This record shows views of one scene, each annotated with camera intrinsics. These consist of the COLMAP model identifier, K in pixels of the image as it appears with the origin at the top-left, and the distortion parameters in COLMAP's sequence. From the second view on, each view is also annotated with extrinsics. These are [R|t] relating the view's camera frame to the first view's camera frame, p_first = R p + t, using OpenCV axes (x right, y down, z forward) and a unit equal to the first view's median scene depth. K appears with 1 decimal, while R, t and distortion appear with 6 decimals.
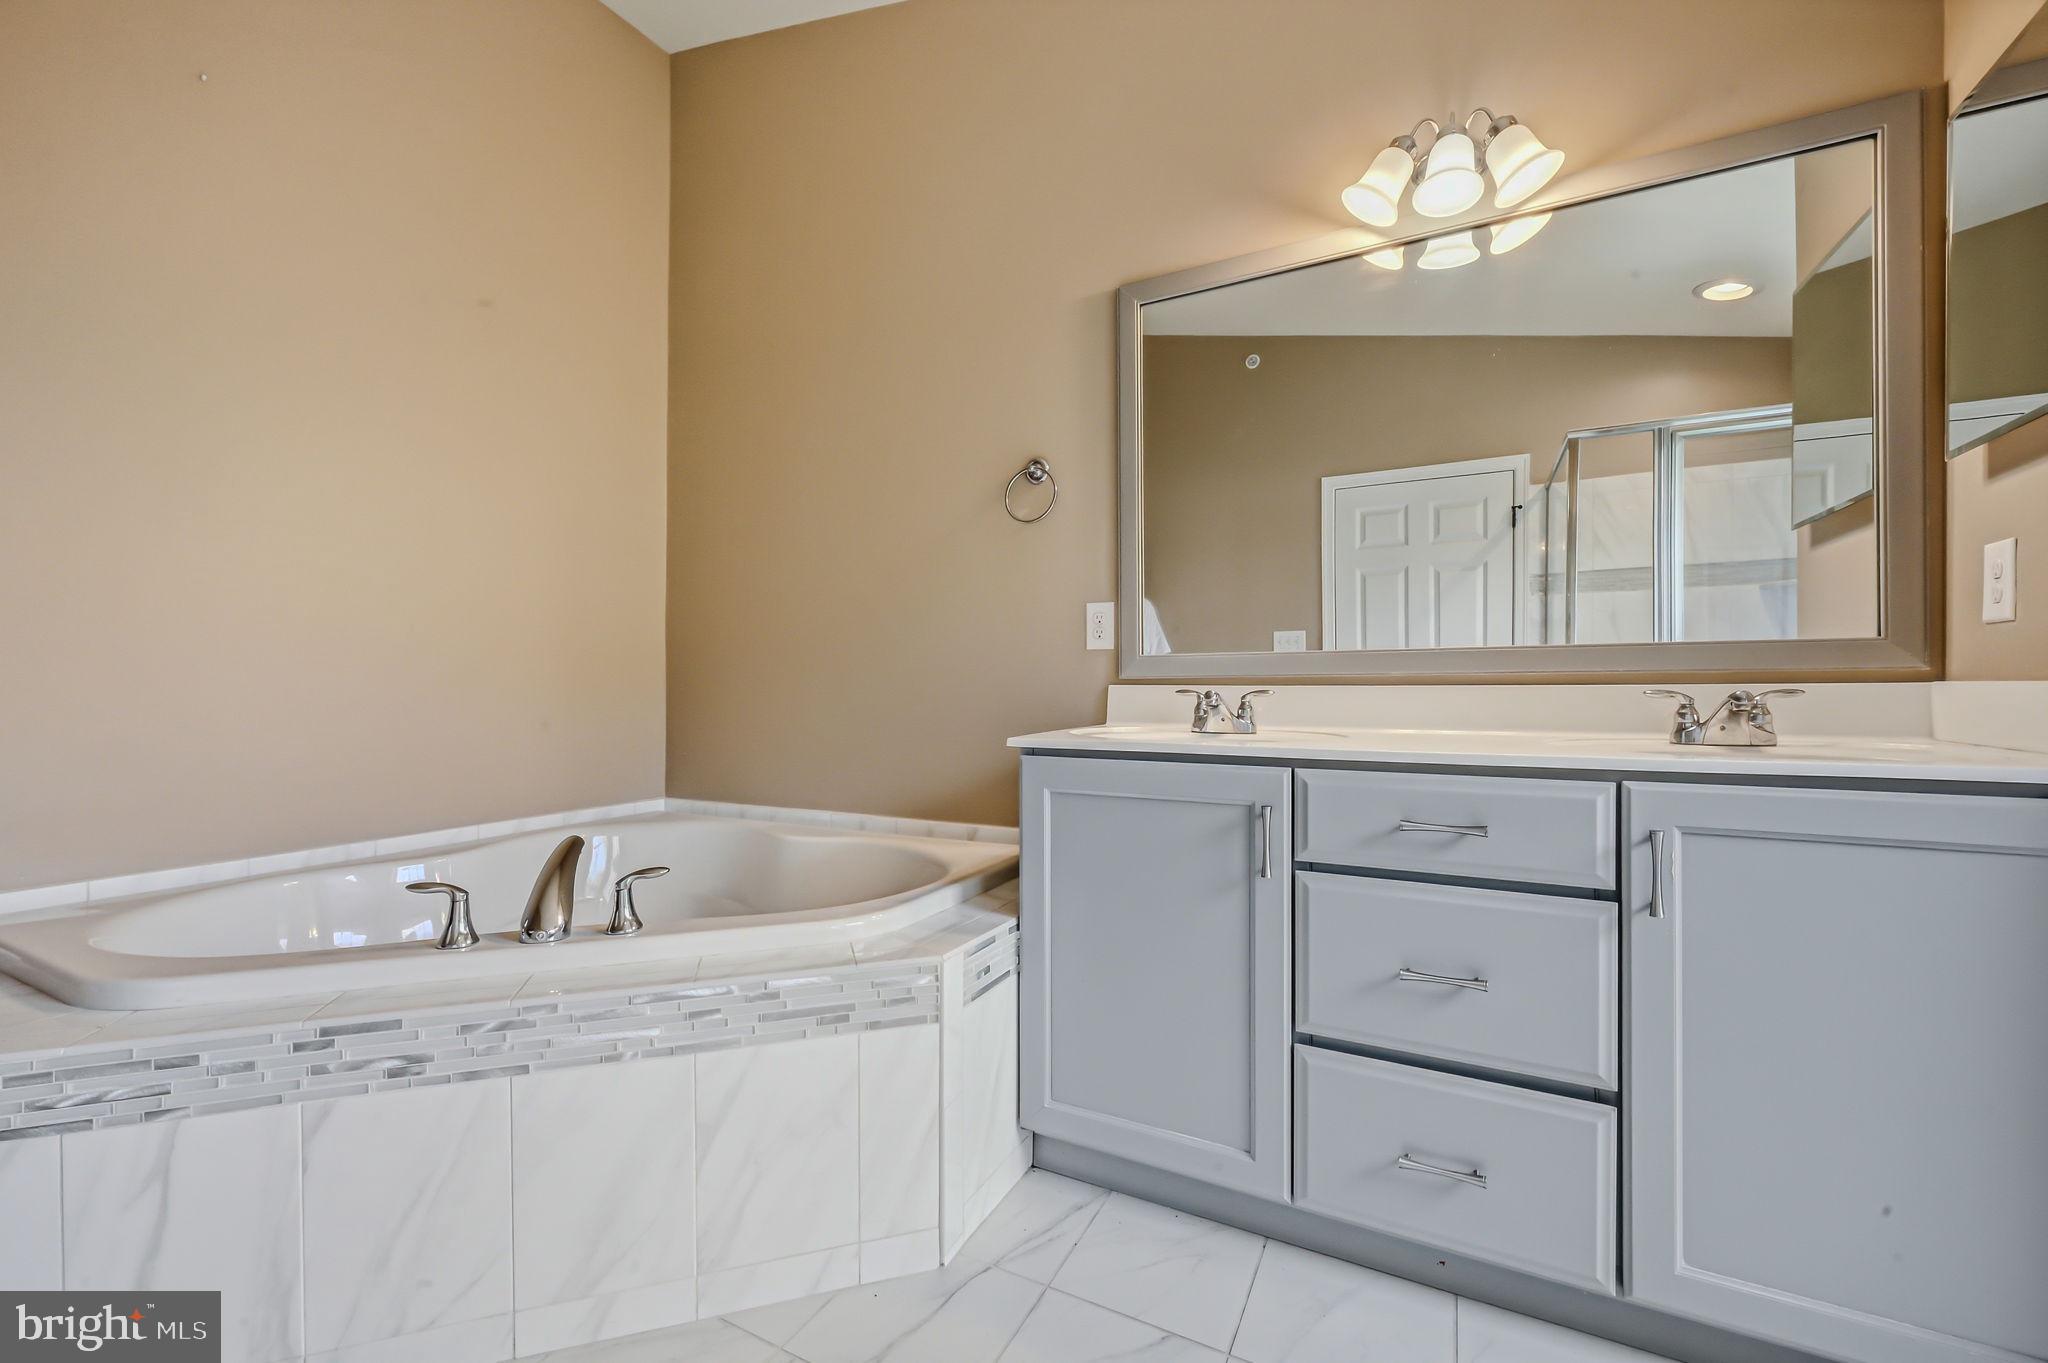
lens RADIAL K [[819.8, 0, 1007.8], [0, 819.8, 685.7], [0, 0, 1]] dist [-0.002483, 0.000981]
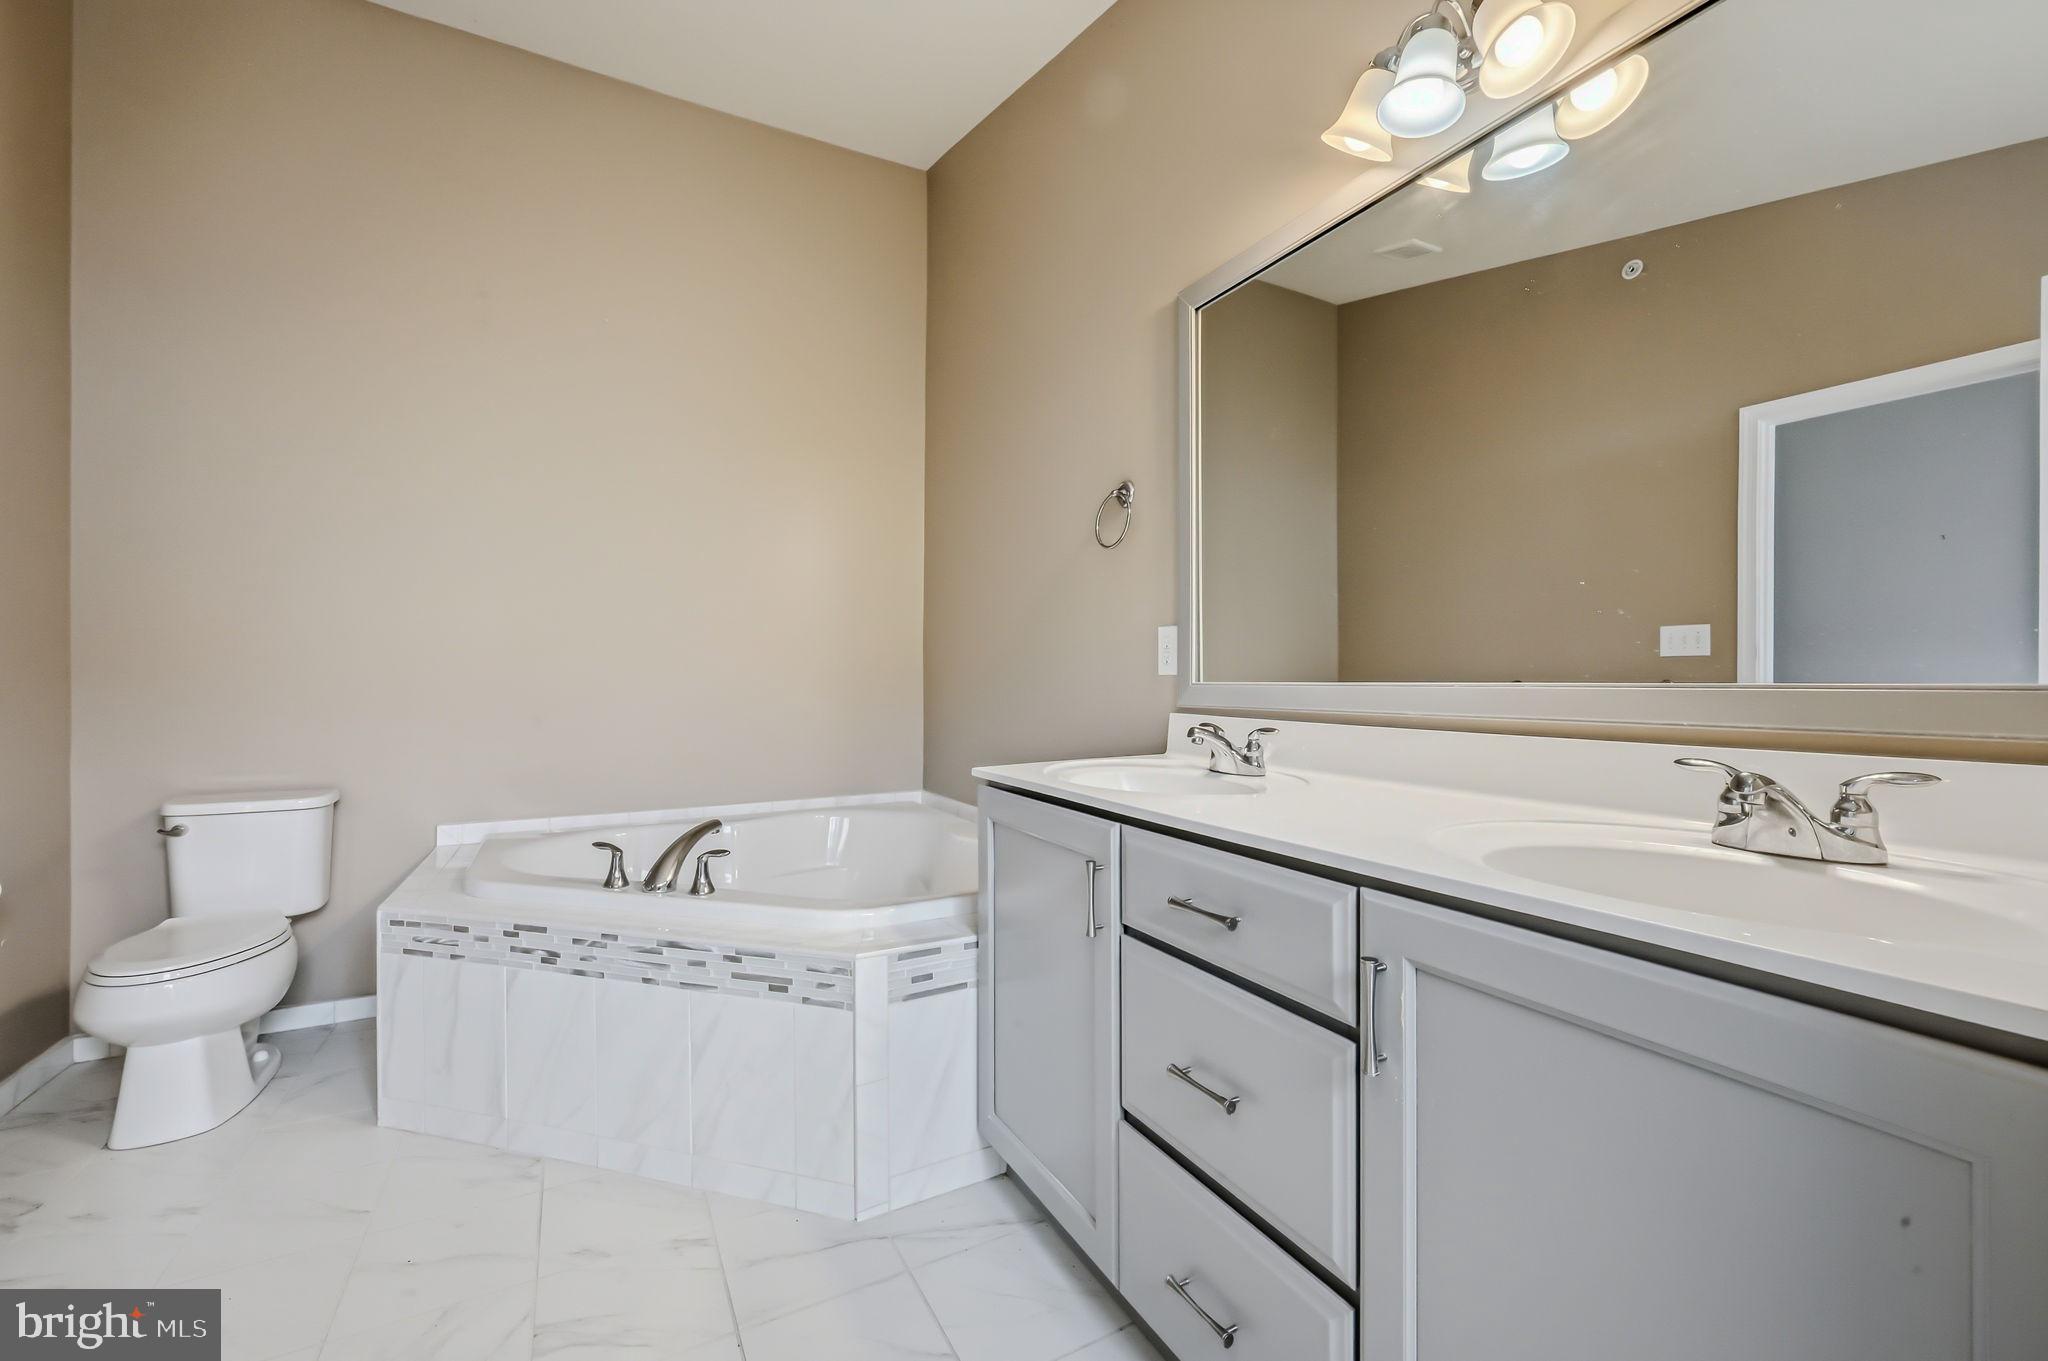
lens RADIAL K [[819.8, 0, 1012.4], [0, 819.8, 684.9], [0, 0, 1]] dist [-0.002483, 0.000981]
pose [[0.831076, 0.005037, -0.556136, 0.741884], [0.000870, 0.999946, 0.010357, -0.064383], [0.556158, -0.009091, 0.831027, 0.158042]]
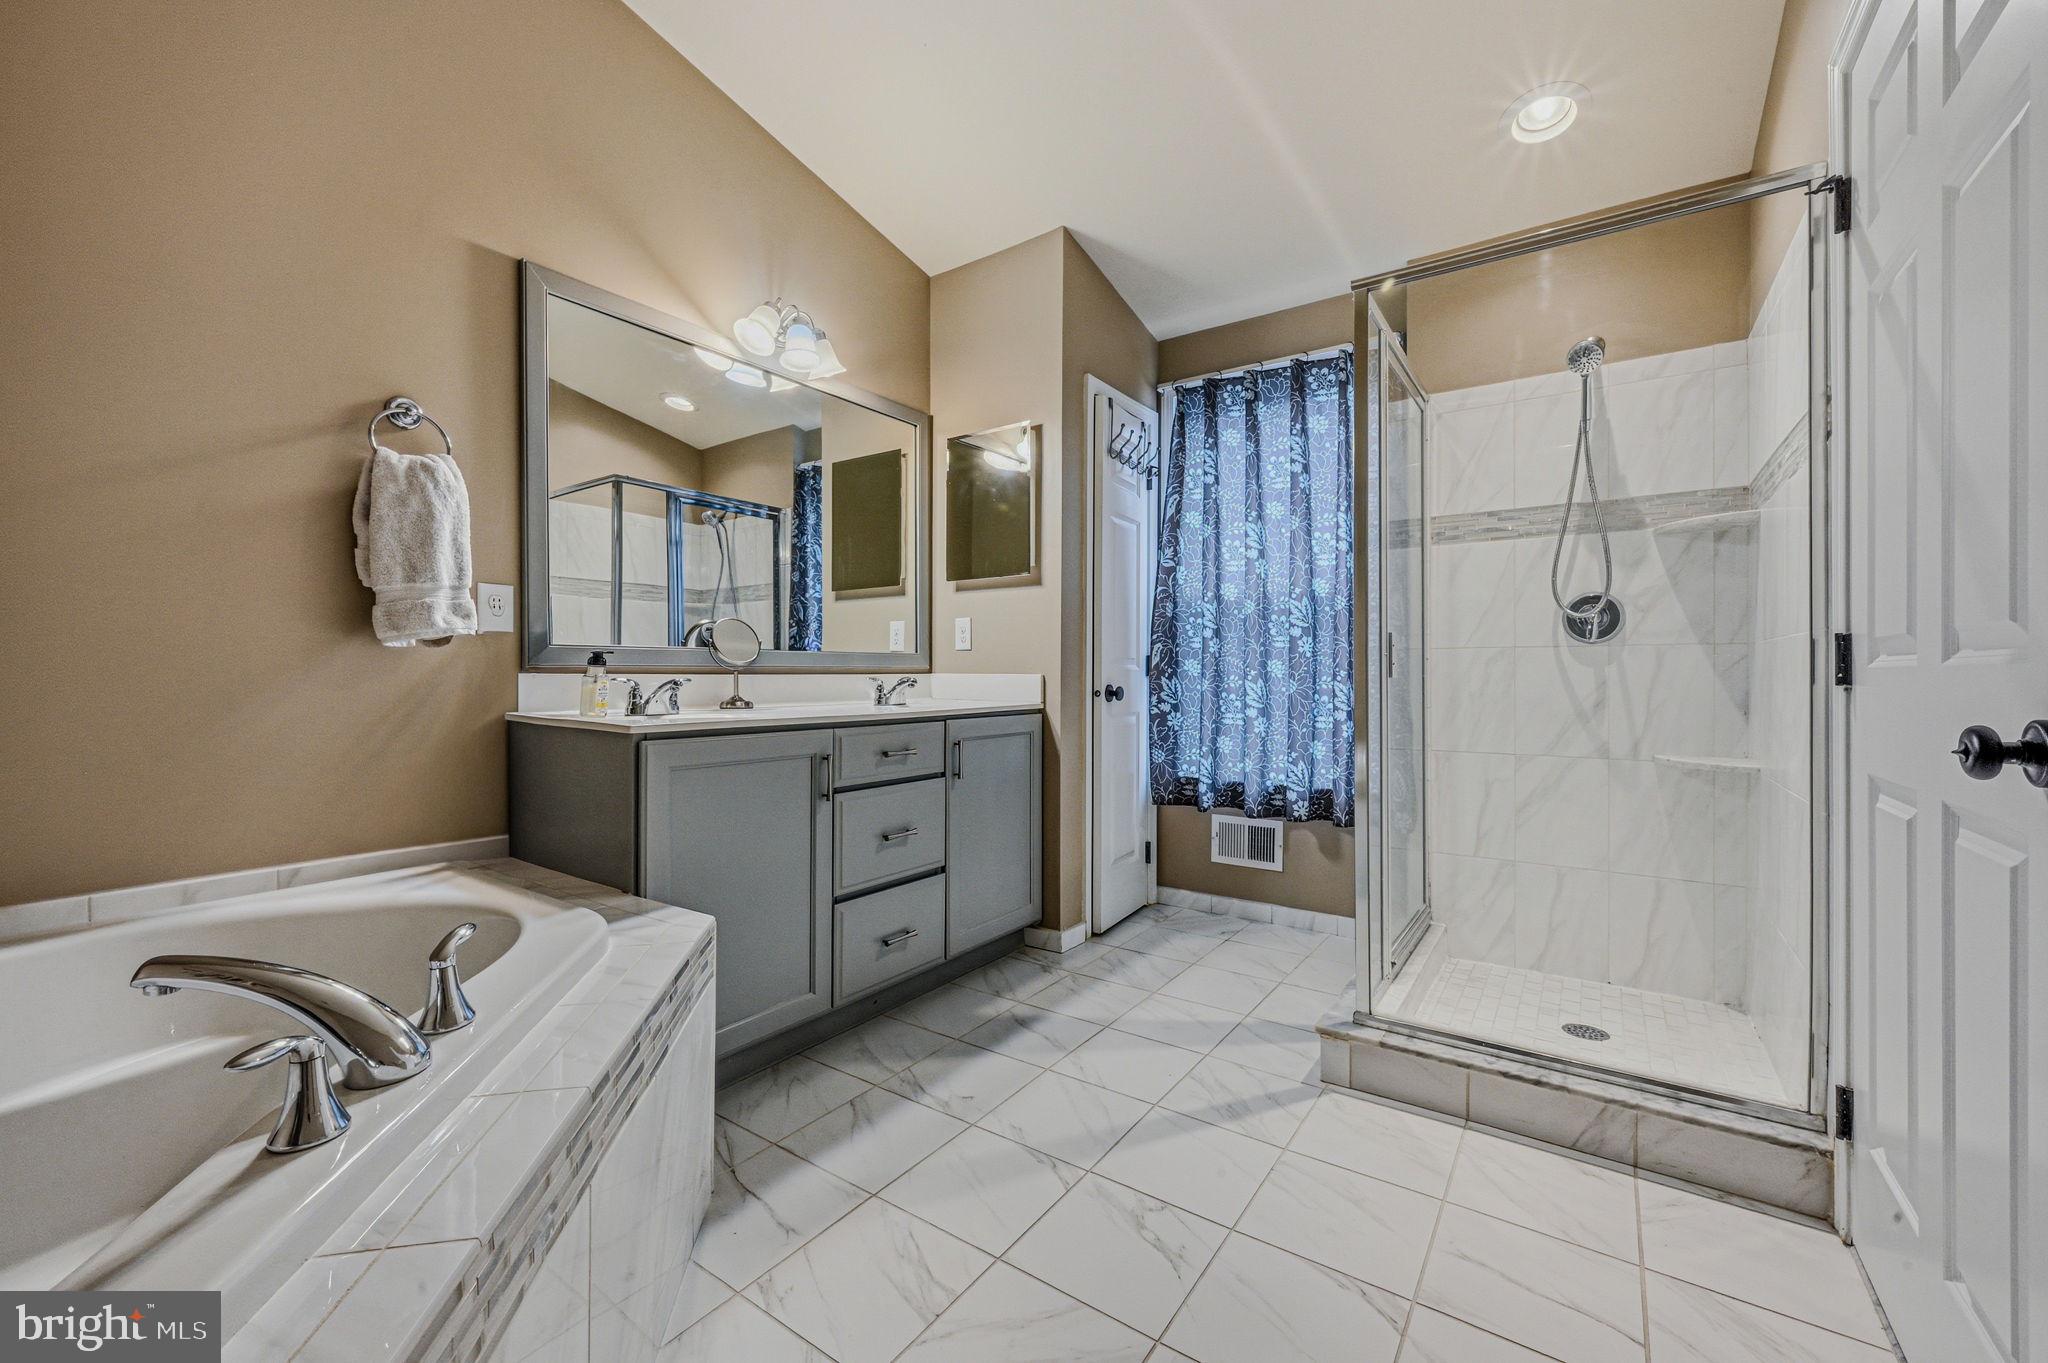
lens RADIAL K [[819.8, 0, 1020.4], [0, 819.8, 675.8], [0, 0, 1]] dist [-0.002483, 0.000981]
pose [[0.111850, -0.000071, 0.993725, -1.115690], [-0.005664, 0.999984, 0.000709, -0.001365], [-0.993709, -0.005708, 0.111848, 0.468138]]
